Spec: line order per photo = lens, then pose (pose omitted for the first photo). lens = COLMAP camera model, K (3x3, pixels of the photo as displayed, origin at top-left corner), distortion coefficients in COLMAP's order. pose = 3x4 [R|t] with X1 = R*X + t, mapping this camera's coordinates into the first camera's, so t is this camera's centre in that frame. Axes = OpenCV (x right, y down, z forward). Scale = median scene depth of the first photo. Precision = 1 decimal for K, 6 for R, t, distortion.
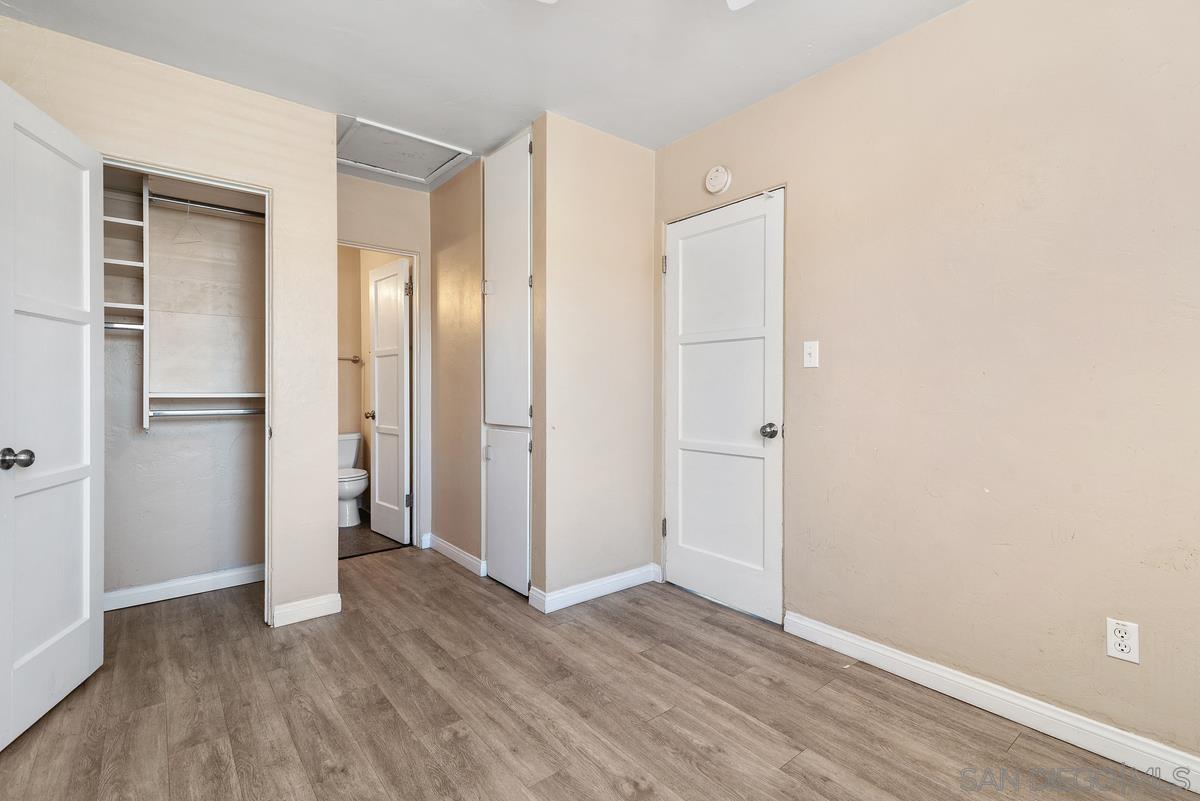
lens RADIAL K [[543.8, 0, 601.4], [0, 543.8, 399.8], [0, 0, 1]] dist [0.017057, -0.000229]
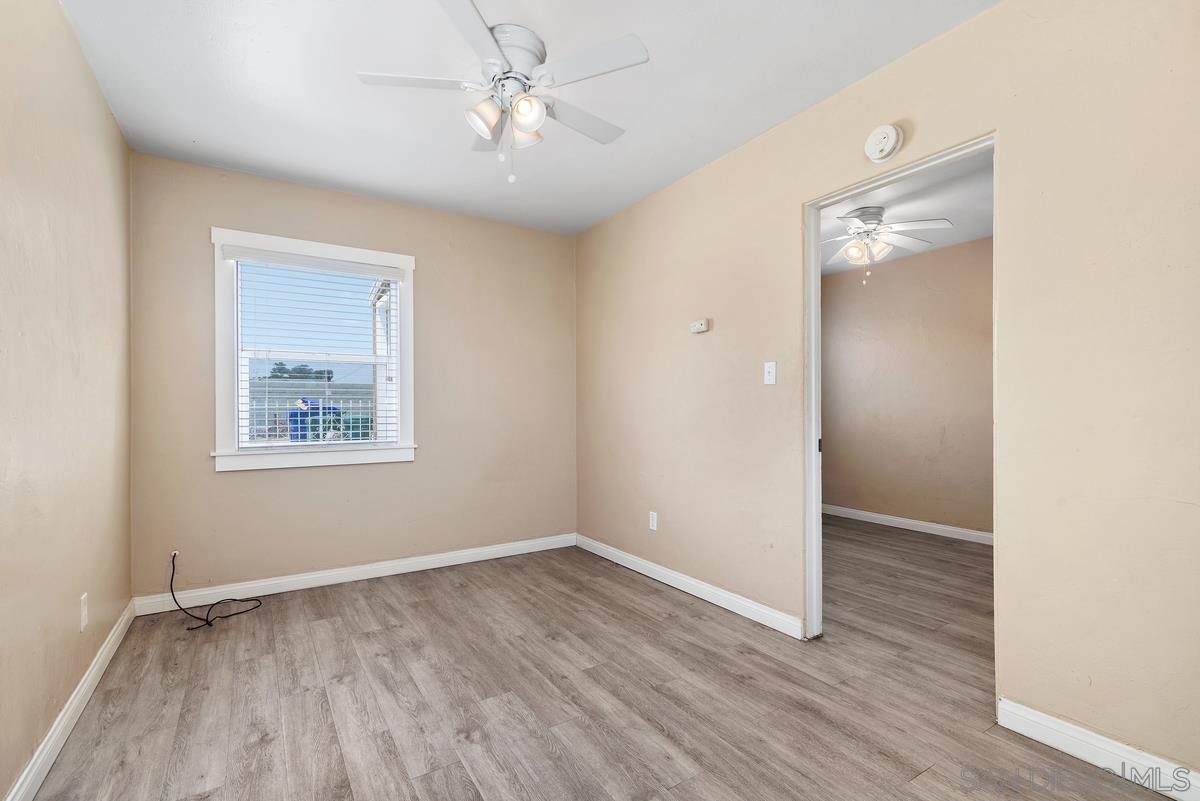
lens RADIAL K [[546.0, 0, 602.4], [0, 546.0, 407.5], [0, 0, 1]] dist [0.014607, -0.000046]
pose [[-0.994773, 0.006742, 0.101885, 0.829672], [0.008001, 0.999897, 0.011945, -0.039272], [-0.101794, 0.012698, -0.994724, 2.690980]]
